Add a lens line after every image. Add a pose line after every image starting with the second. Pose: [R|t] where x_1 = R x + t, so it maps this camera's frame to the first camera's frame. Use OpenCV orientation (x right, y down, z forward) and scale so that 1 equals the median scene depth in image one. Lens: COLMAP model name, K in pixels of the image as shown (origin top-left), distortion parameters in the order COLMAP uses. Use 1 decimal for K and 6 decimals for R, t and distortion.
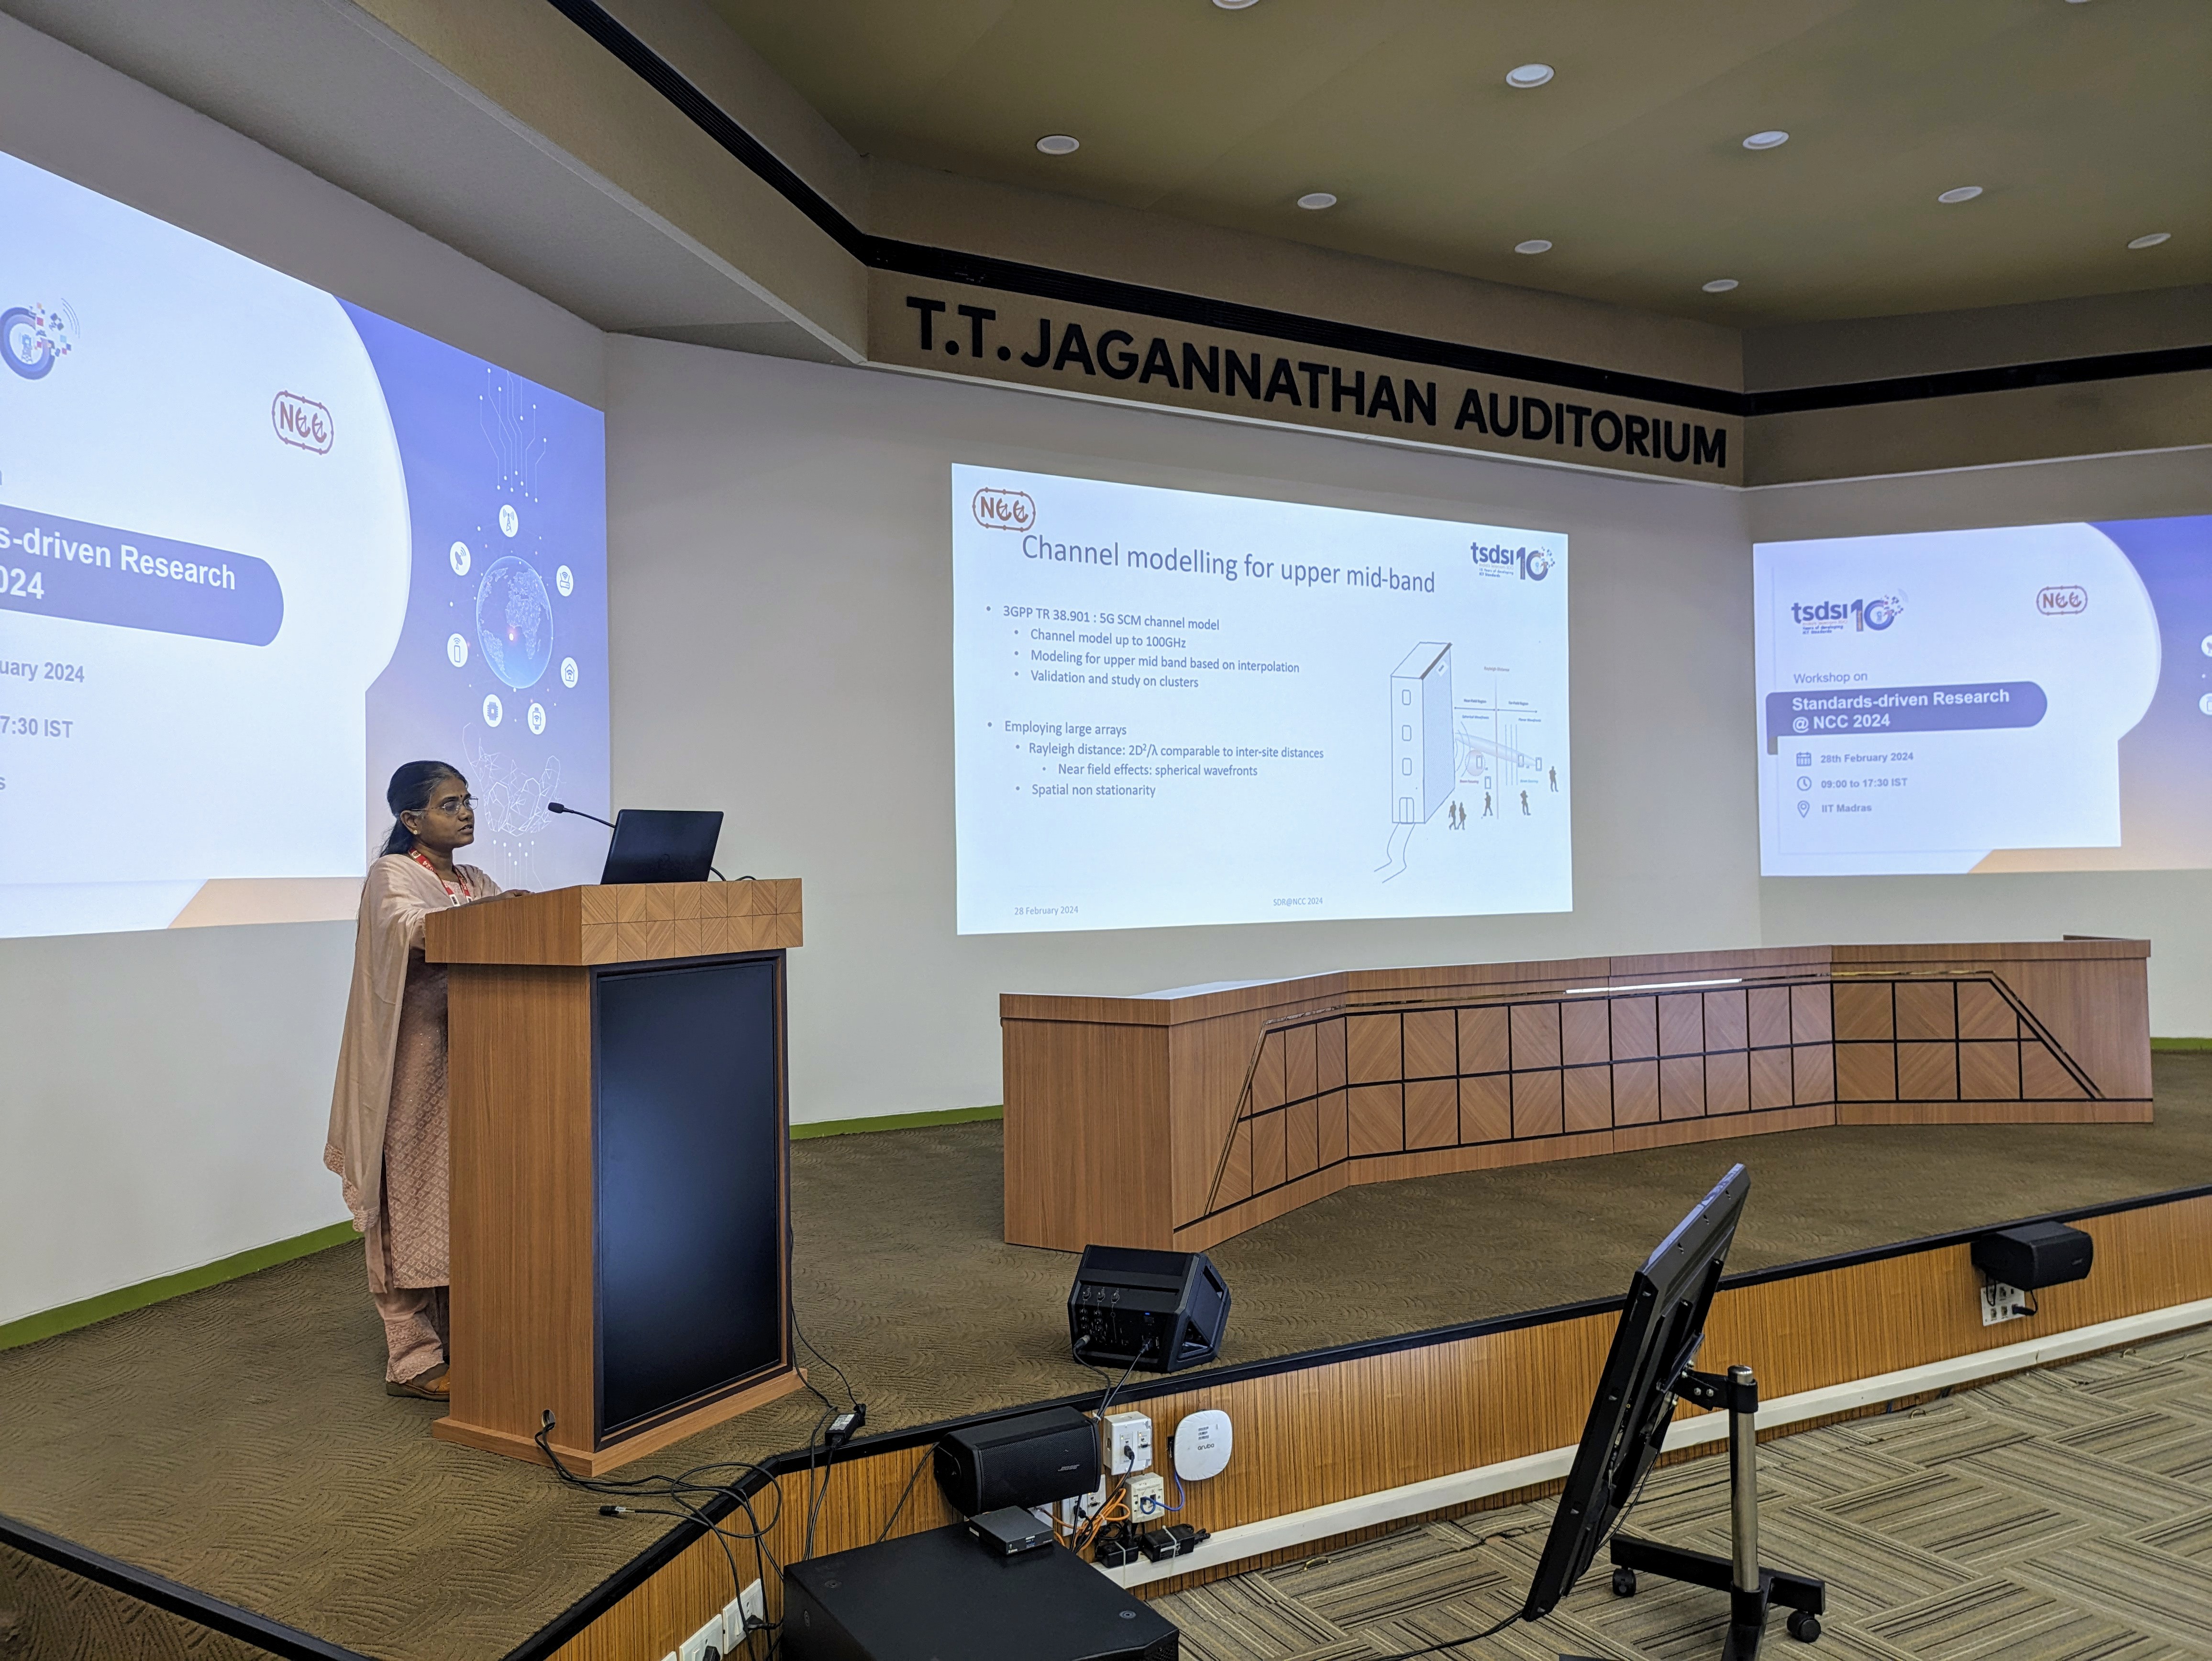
lens RADIAL K [[1649.6, 0, 1088.2], [0, 1649.6, 829.0], [0, 0, 1]] dist [0.058091, -0.063872]
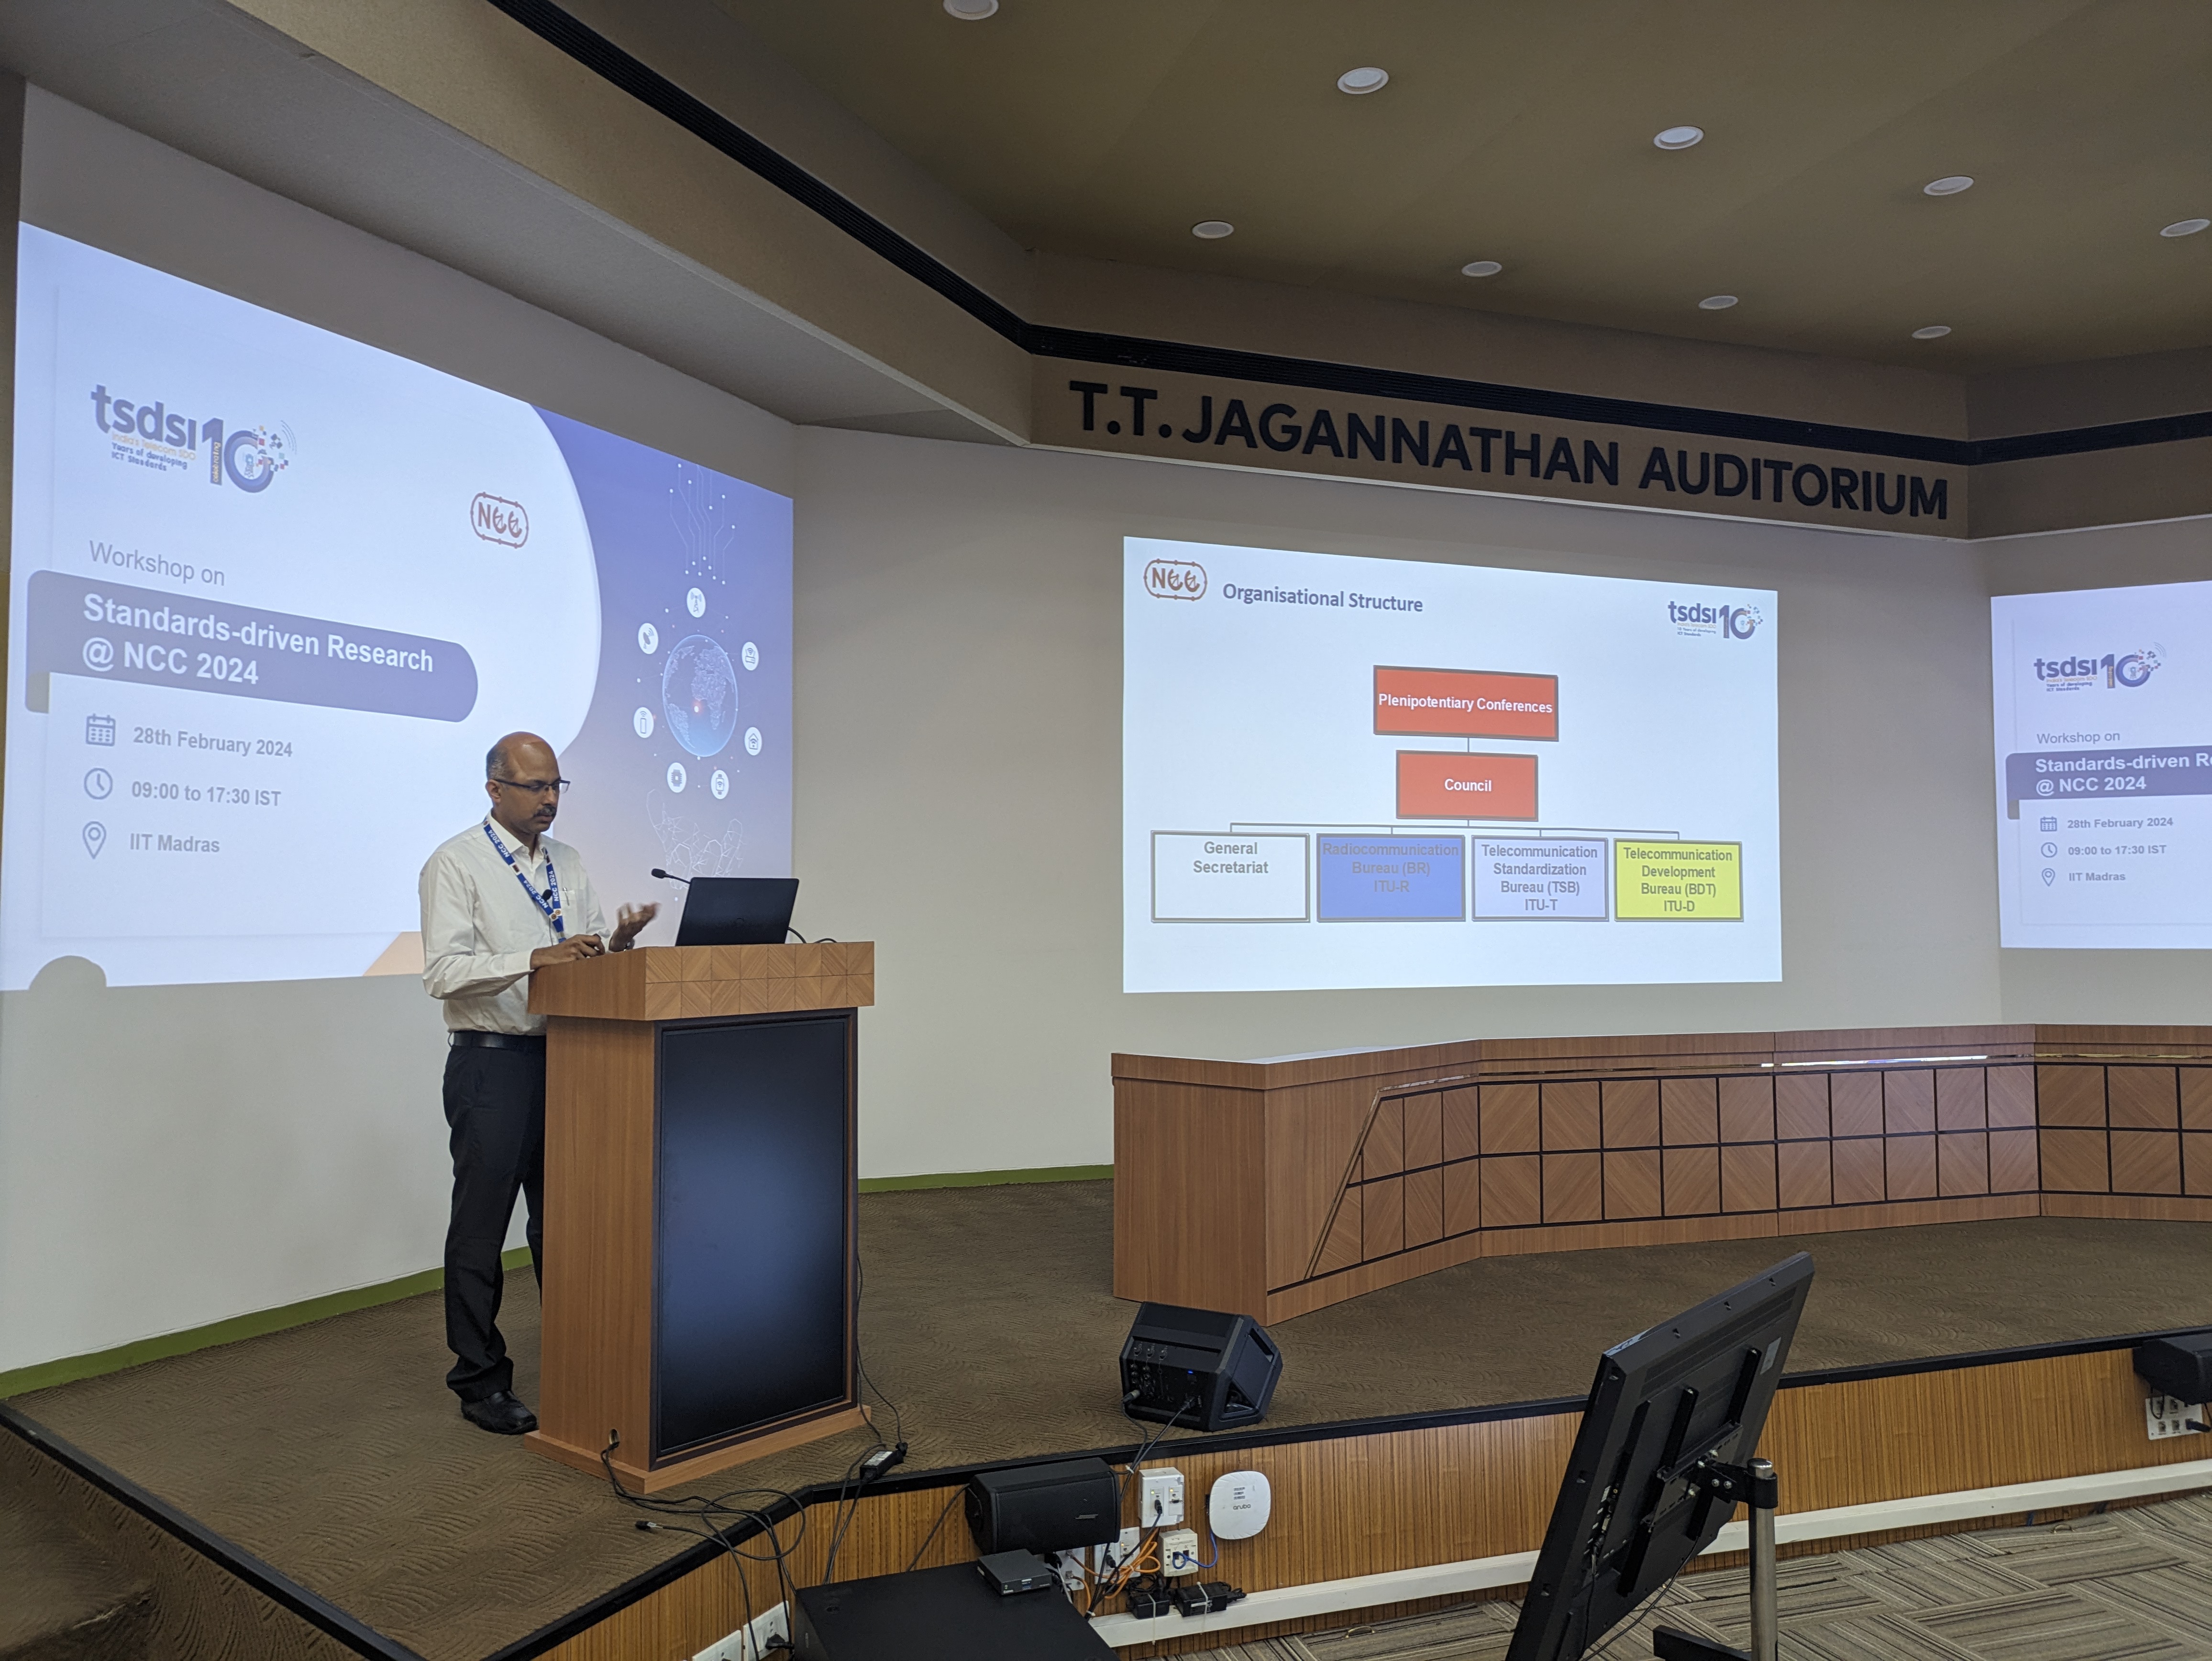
lens RADIAL K [[1649.6, 0, 1116.7], [0, 1649.6, 836.3], [0, 0, 1]] dist [0.058091, -0.063872]
pose [[0.987944, 0.005926, -0.154698, 0.080352], [-0.010241, 0.999580, -0.027111, -0.005936], [0.154472, 0.028368, 0.987590, -0.016774]]
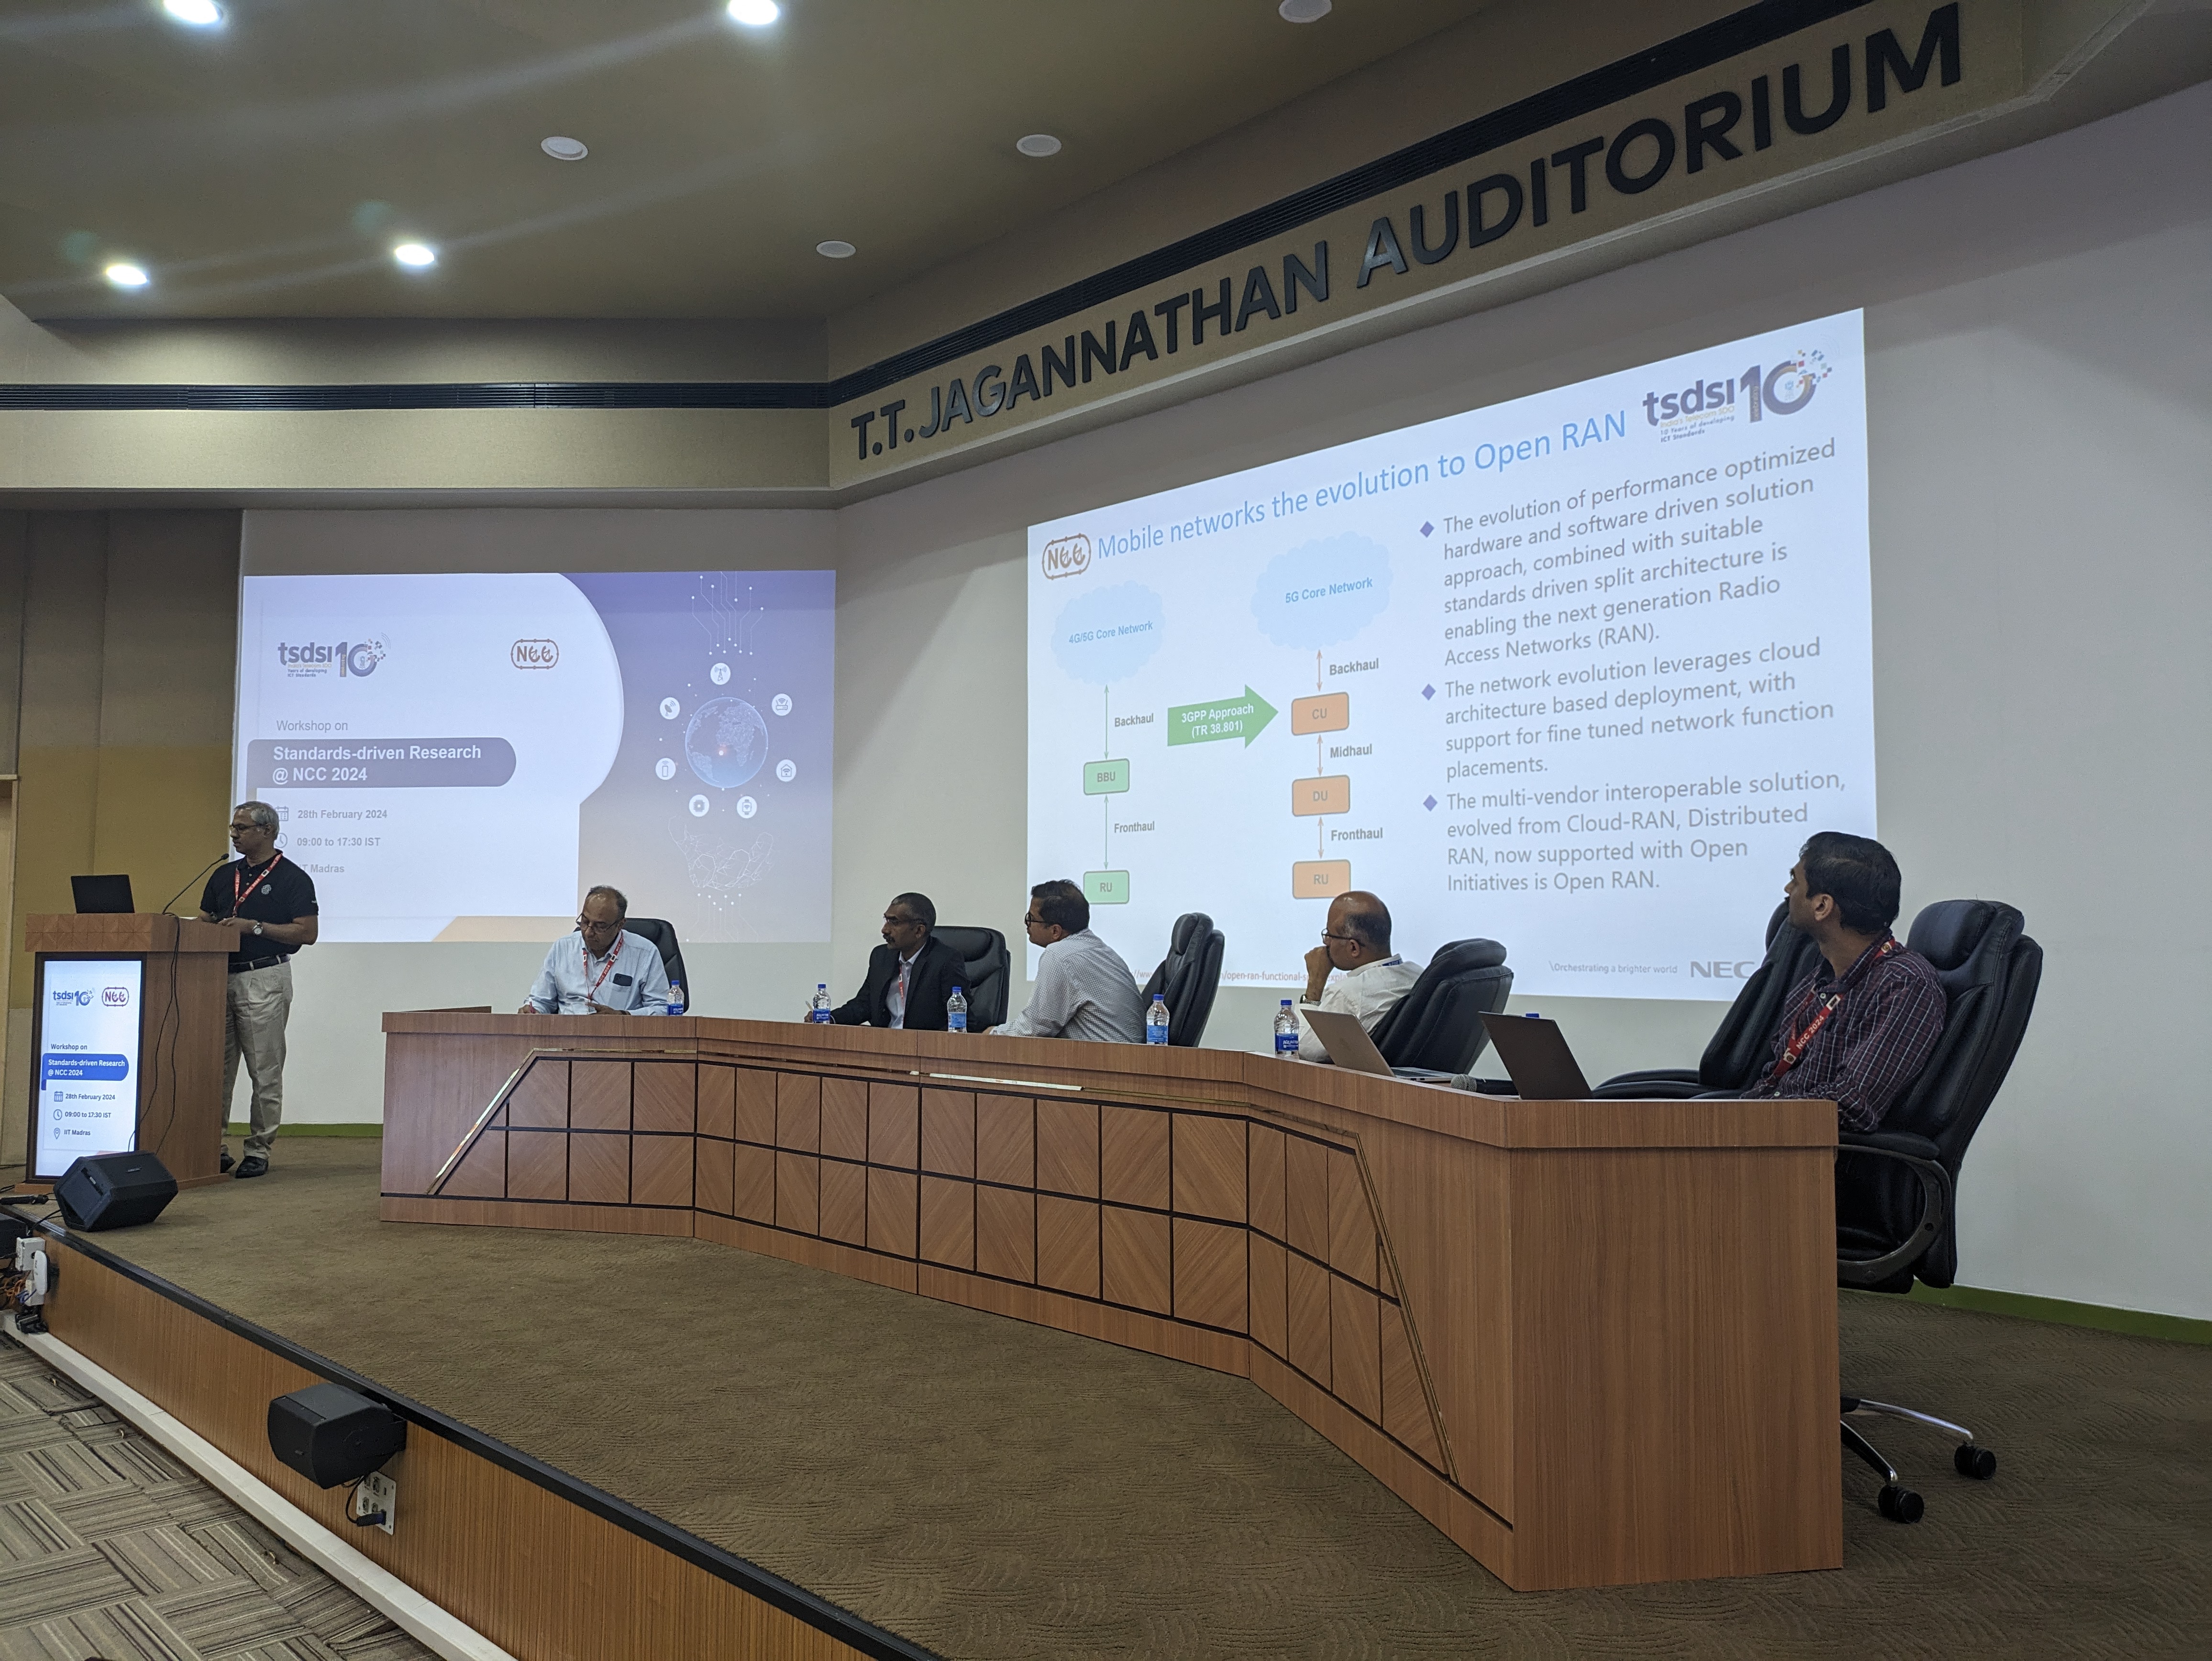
lens RADIAL K [[1649.6, 0, 1047.9], [0, 1649.6, 828.9], [0, 0, 1]] dist [0.058091, -0.063872]
pose [[0.253526, -0.050509, -0.966009, 0.995877], [0.011976, 0.998723, -0.049077, 0.021776], [0.967254, 0.000873, 0.253808, 0.813904]]
